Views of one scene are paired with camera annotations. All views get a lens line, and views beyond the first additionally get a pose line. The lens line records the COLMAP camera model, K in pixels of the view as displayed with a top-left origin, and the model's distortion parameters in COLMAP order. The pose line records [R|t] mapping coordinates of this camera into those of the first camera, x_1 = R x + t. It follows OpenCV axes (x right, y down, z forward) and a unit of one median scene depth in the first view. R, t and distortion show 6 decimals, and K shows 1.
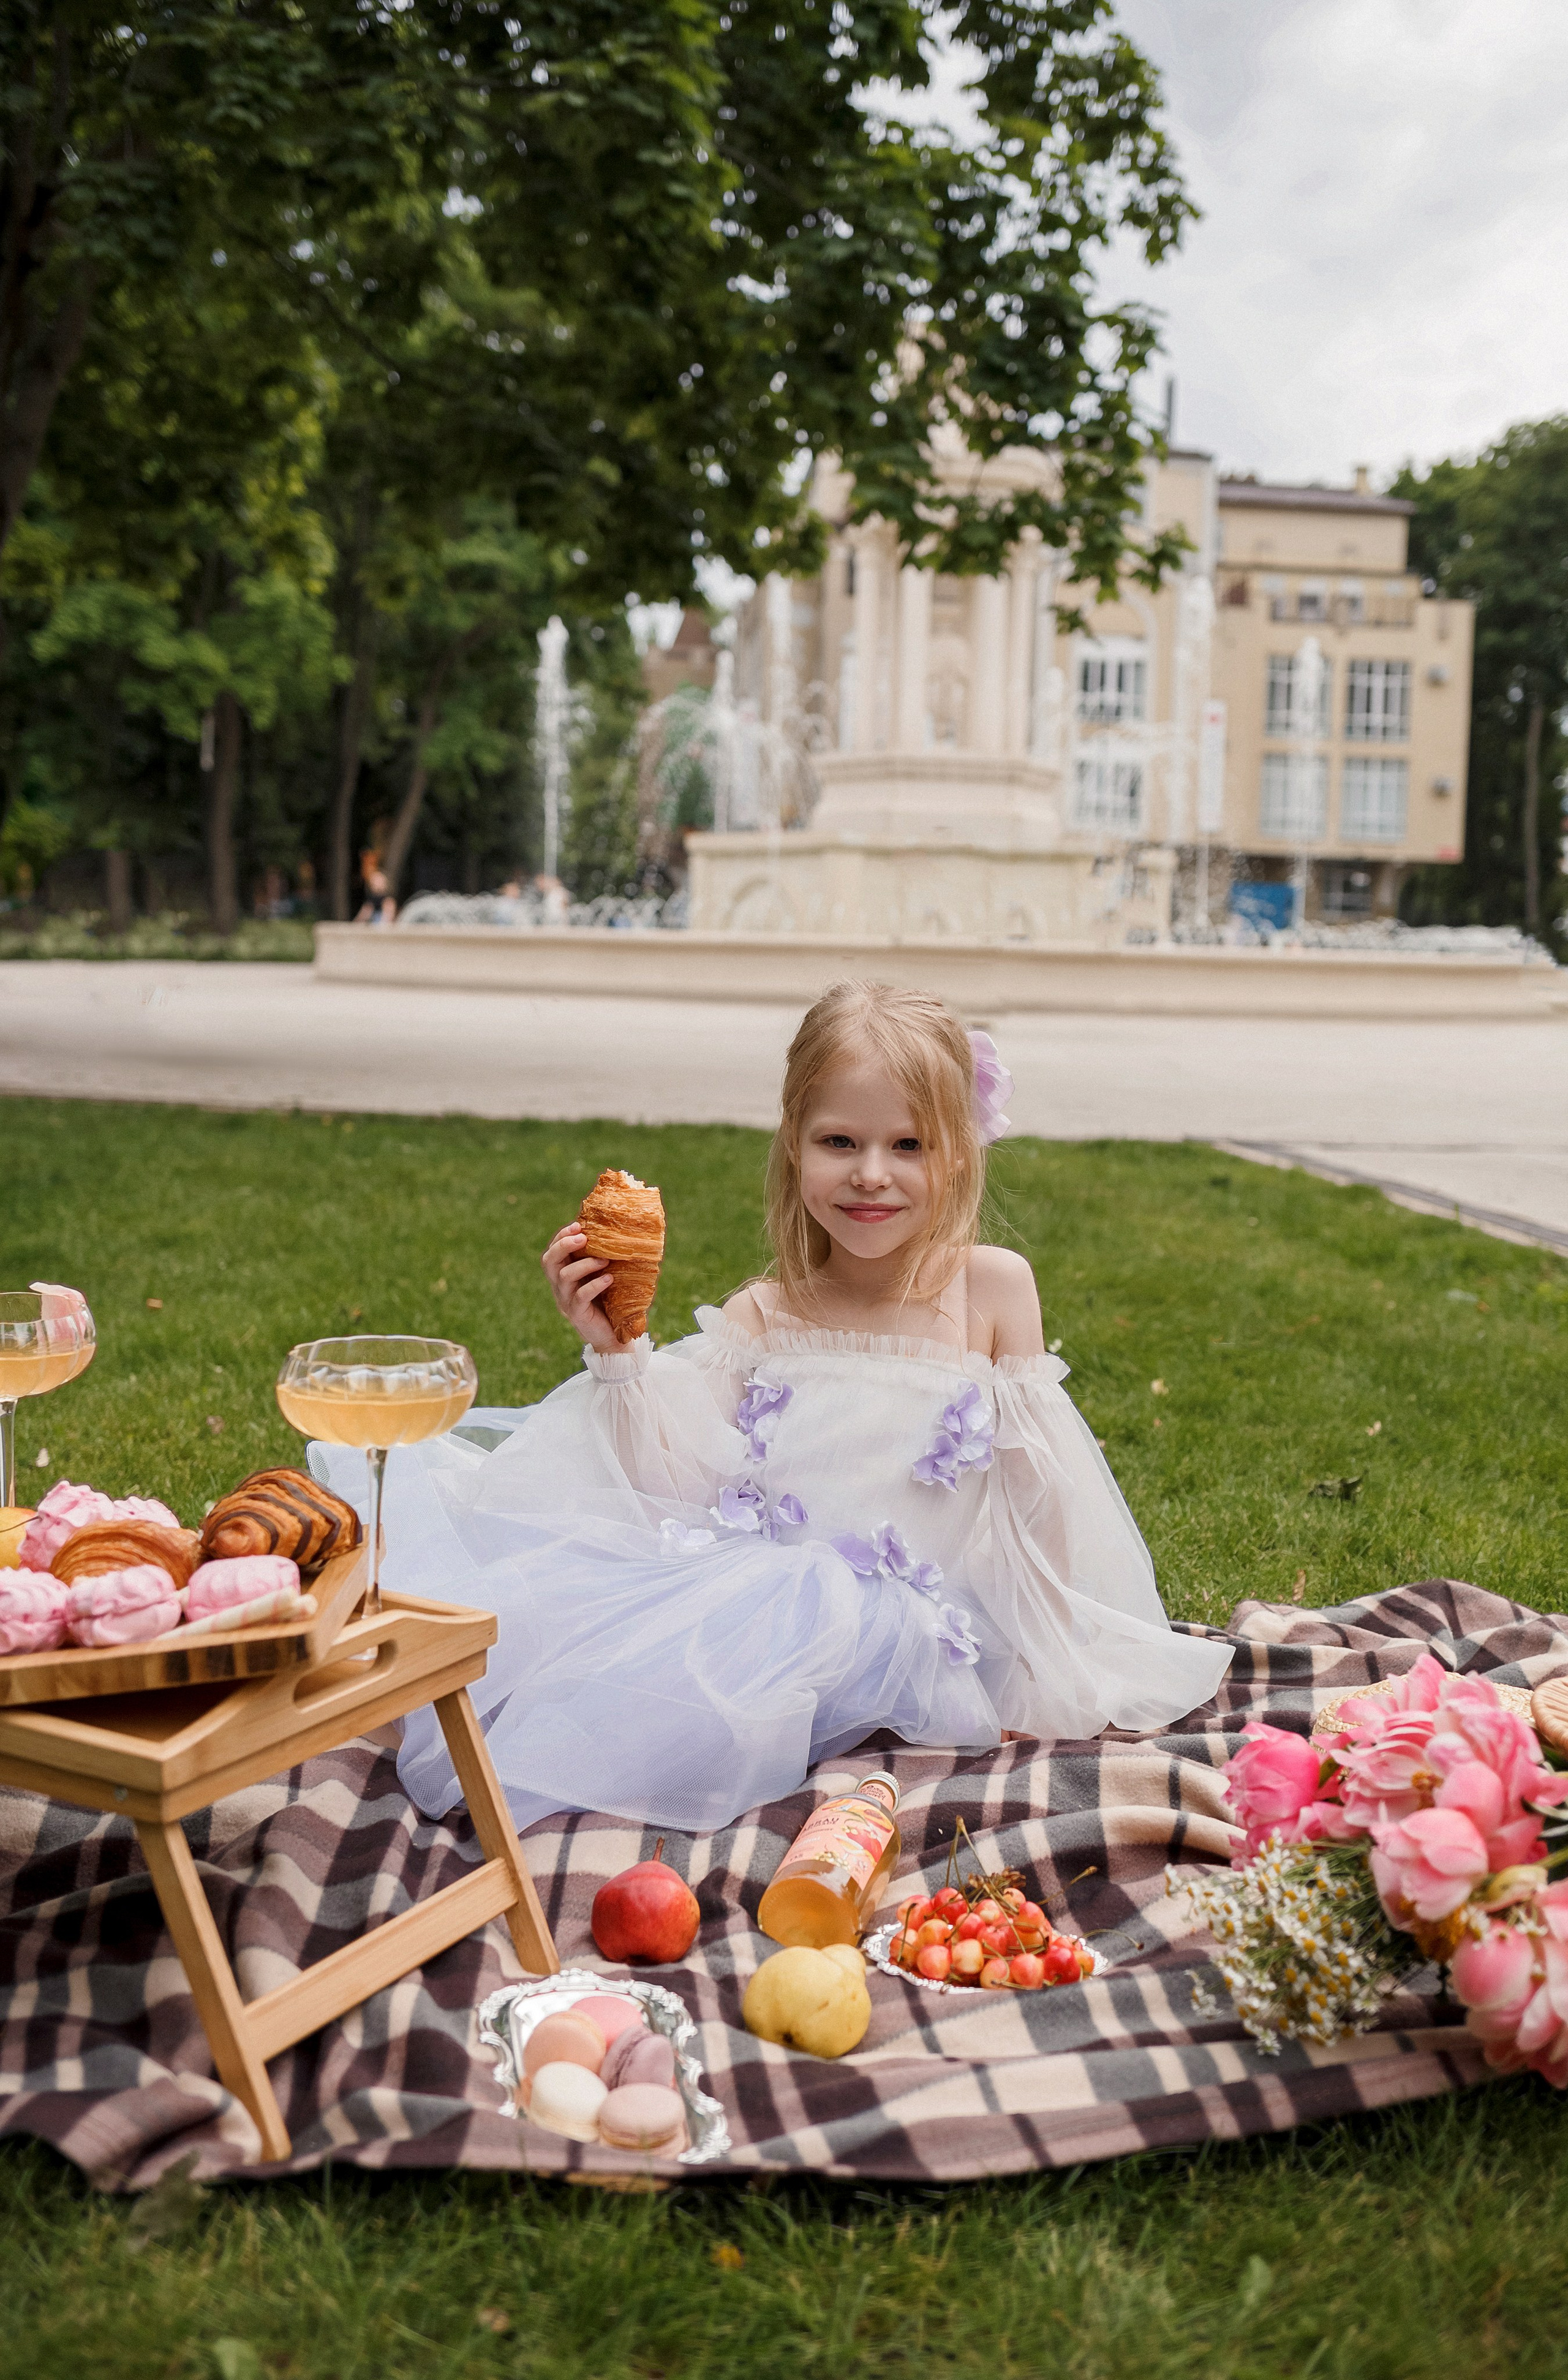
lens RADIAL K [[2649.9, 0, 784.0], [0, 2649.9, 1190.0], [0, 0, 1]] dist [-0.094112, 0.023968]
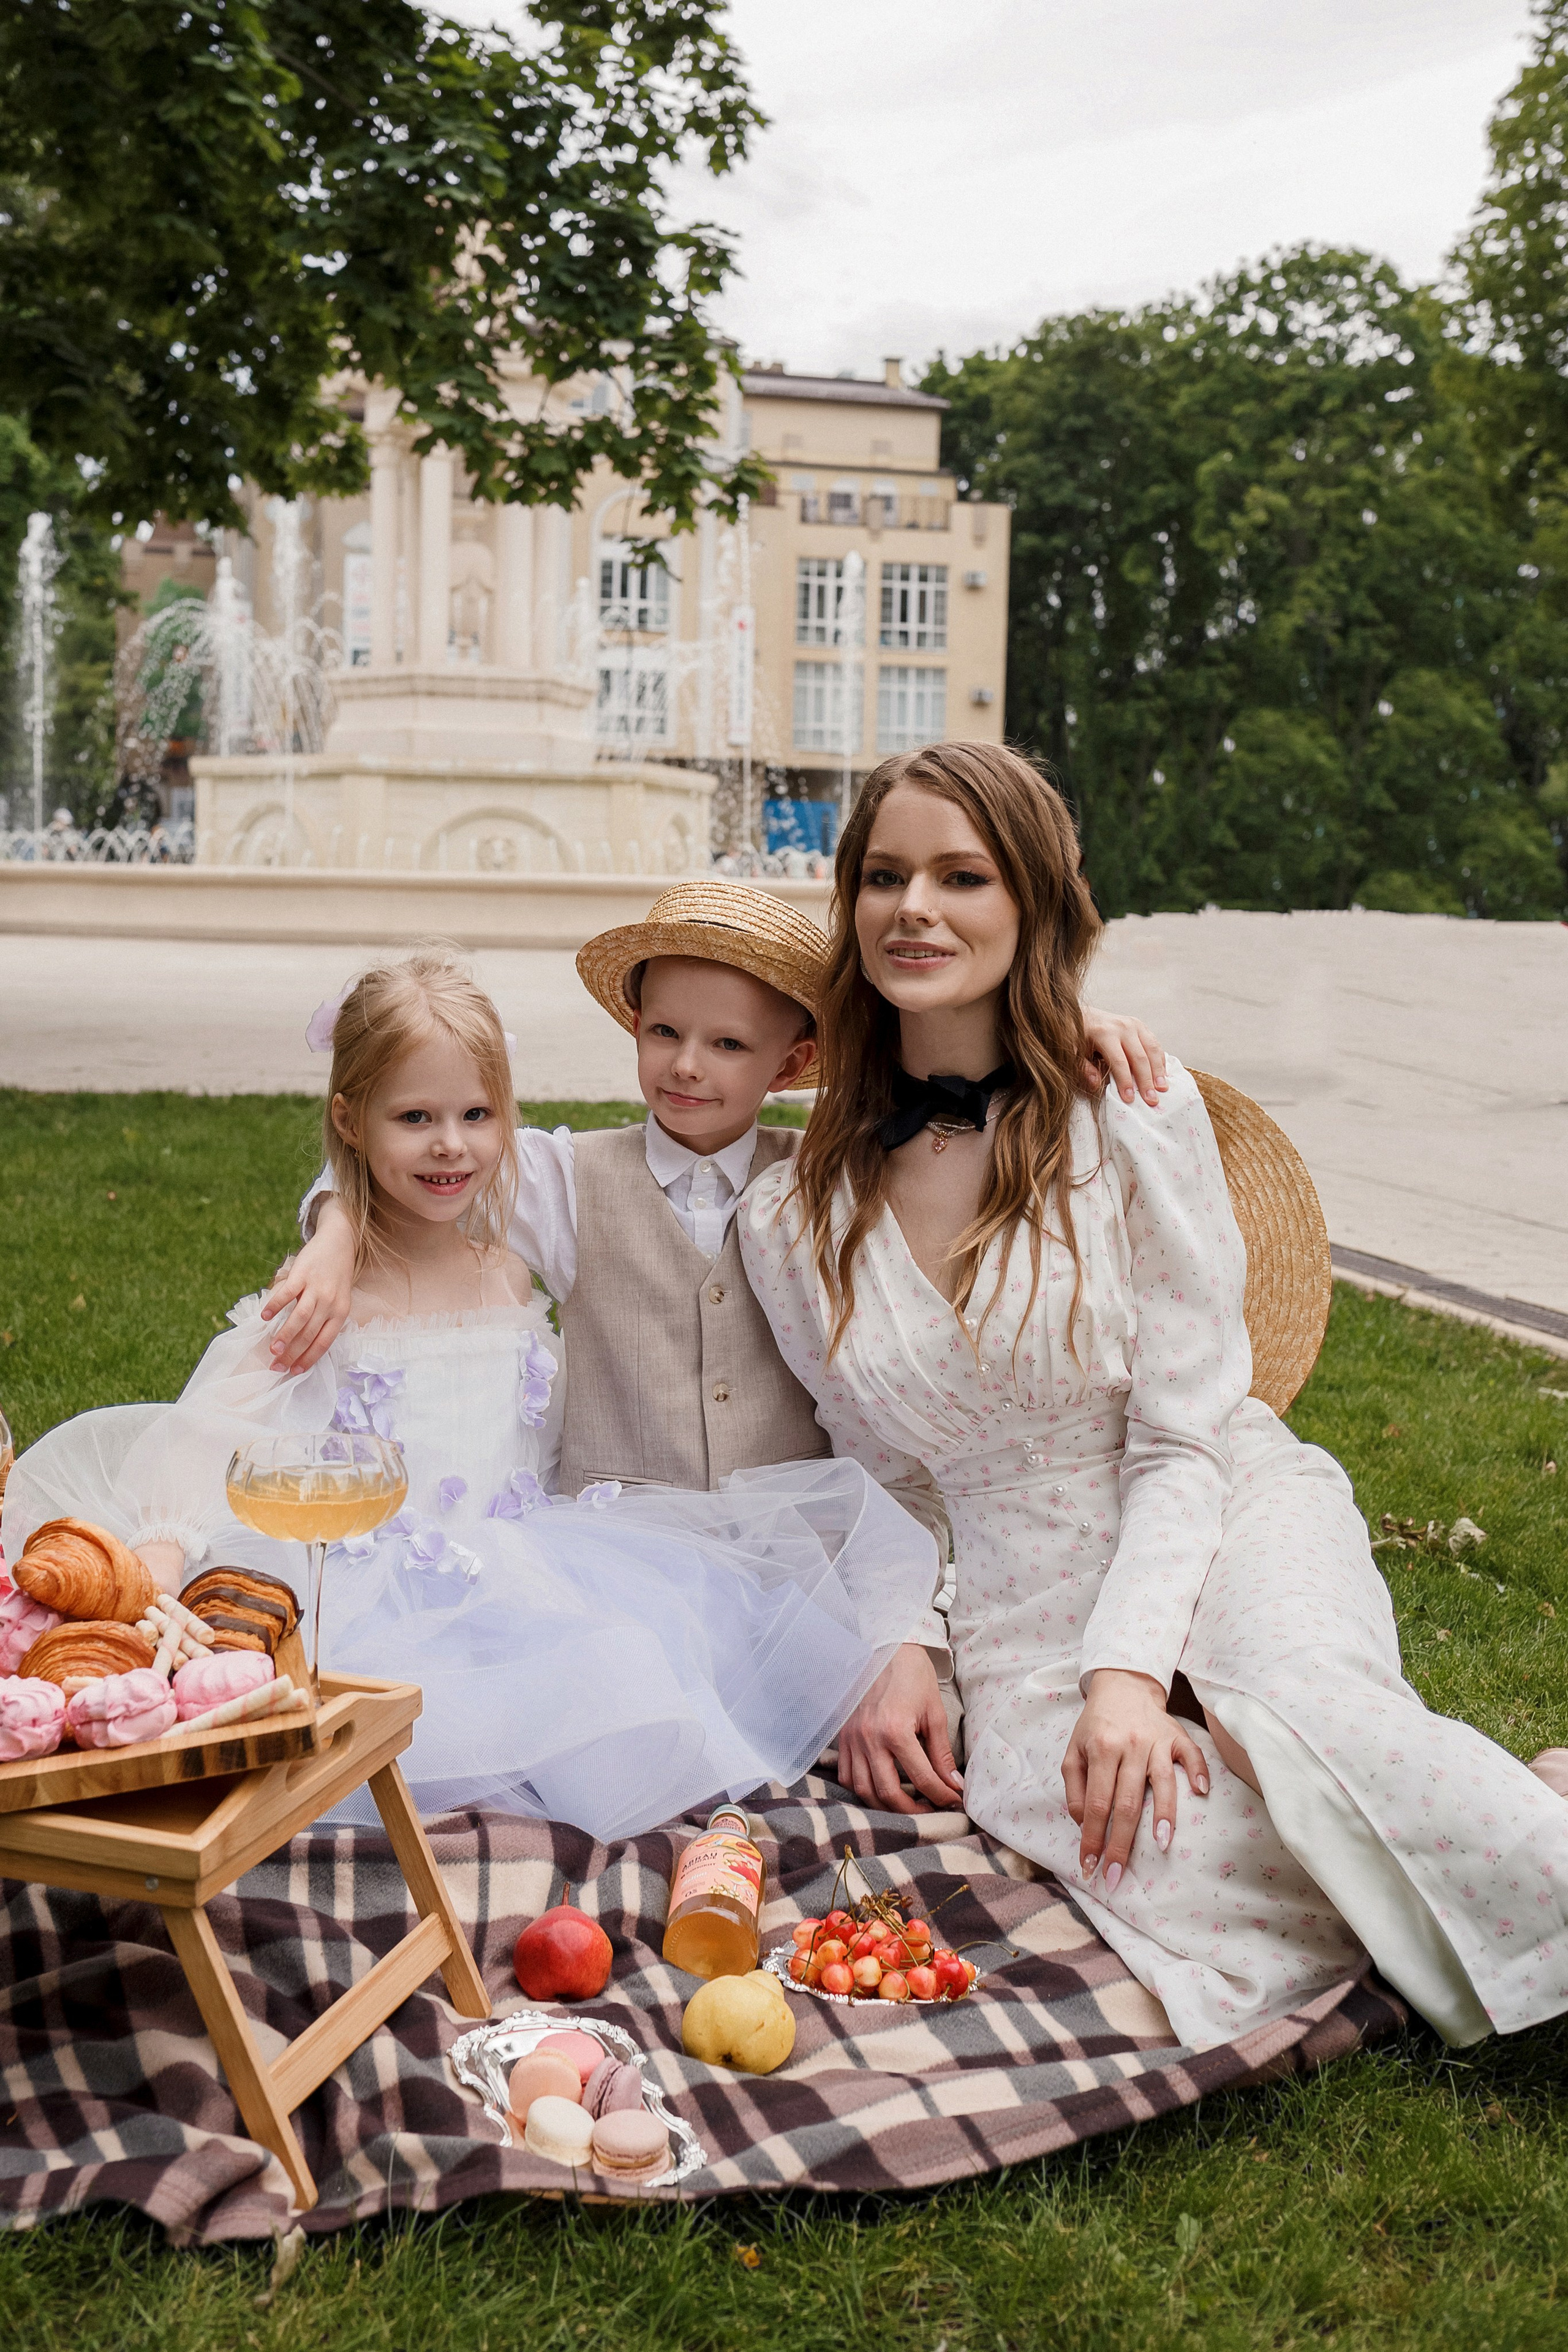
lens RADIAL K [[3069.7, 0, 644.5], [0, 3069.7, 1175.2], [0, 0, 1]] dist [-0.237092, 0.337372]
pose [[0.983960, -0.025535, 0.176553, -0.090709], [0.019158, 0.999104, 0.037728, -0.033736], [-0.177358, -0.033740, 0.983568, -0.086287]]
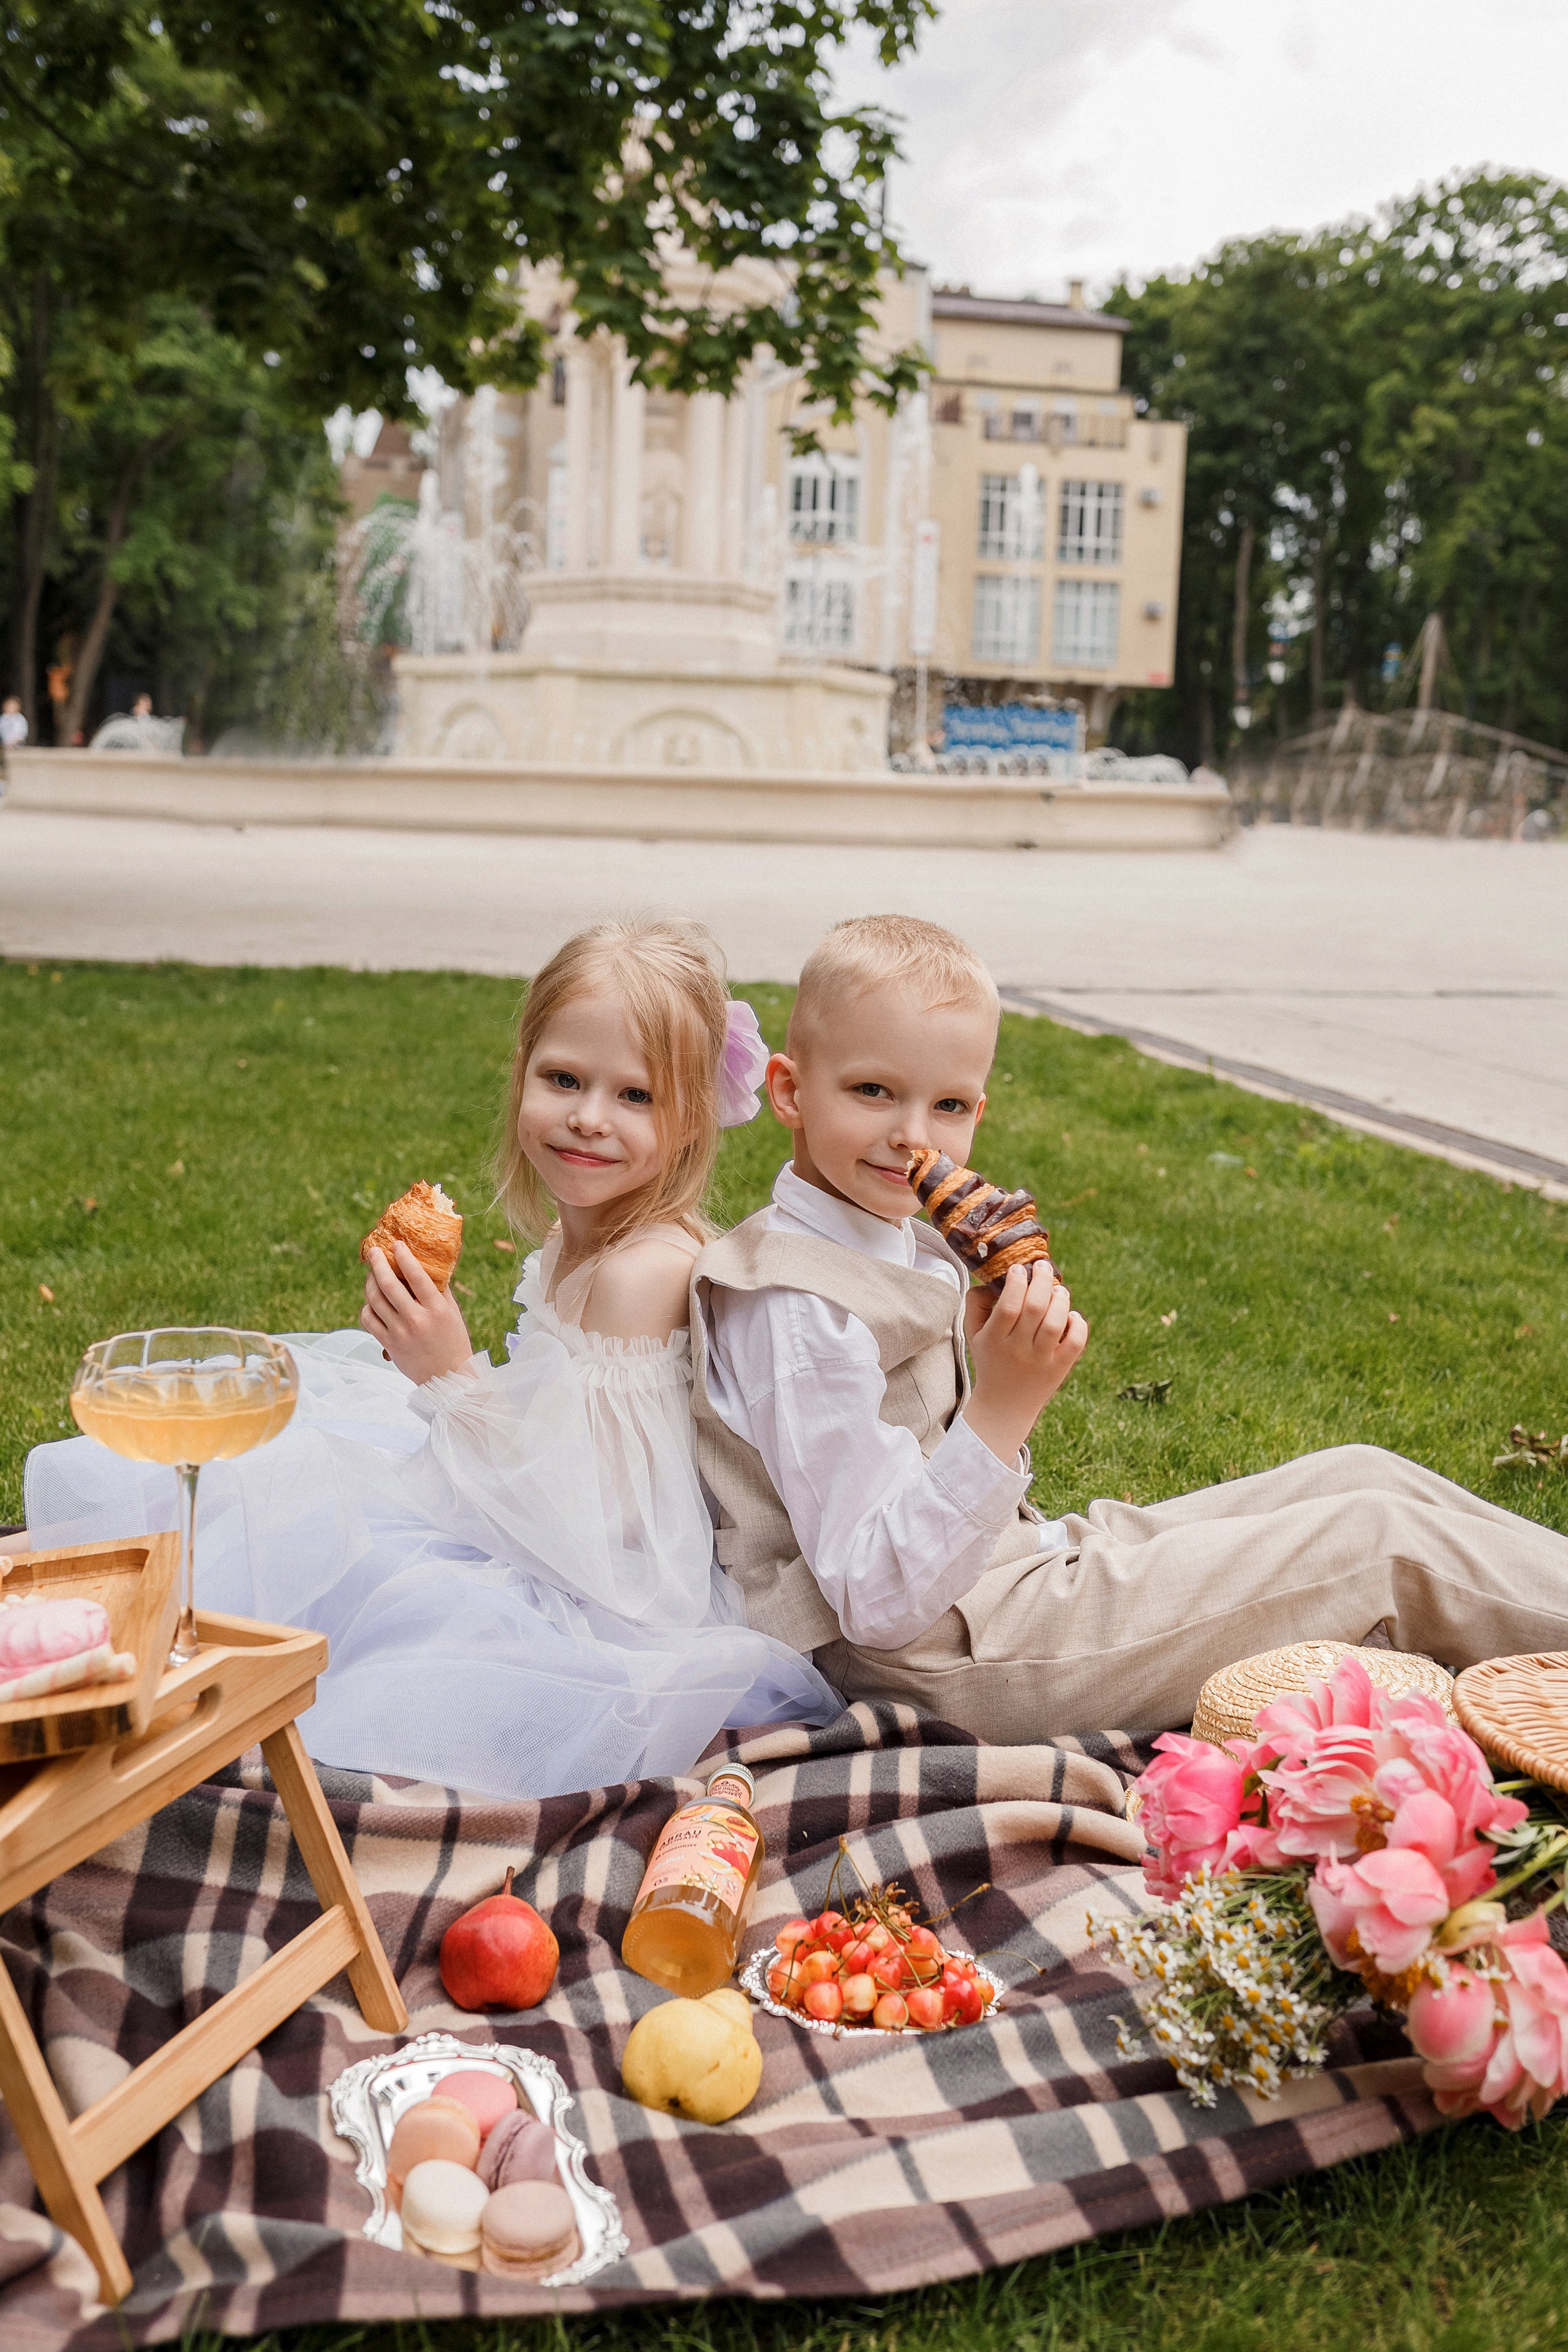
lens RADIAL K [[2556.8, 0, 763.6], [0, 2556.8, 1236.6], [0, 0, 1]] dist [-0.106023, 0.079851]
pose [[0.992357, -0.017494, 0.122154, -0.024681], [0.004804, 0.994626, 0.103417, -0.023258], [-0.123307, -0.102040, 0.987109, 0.057854]]
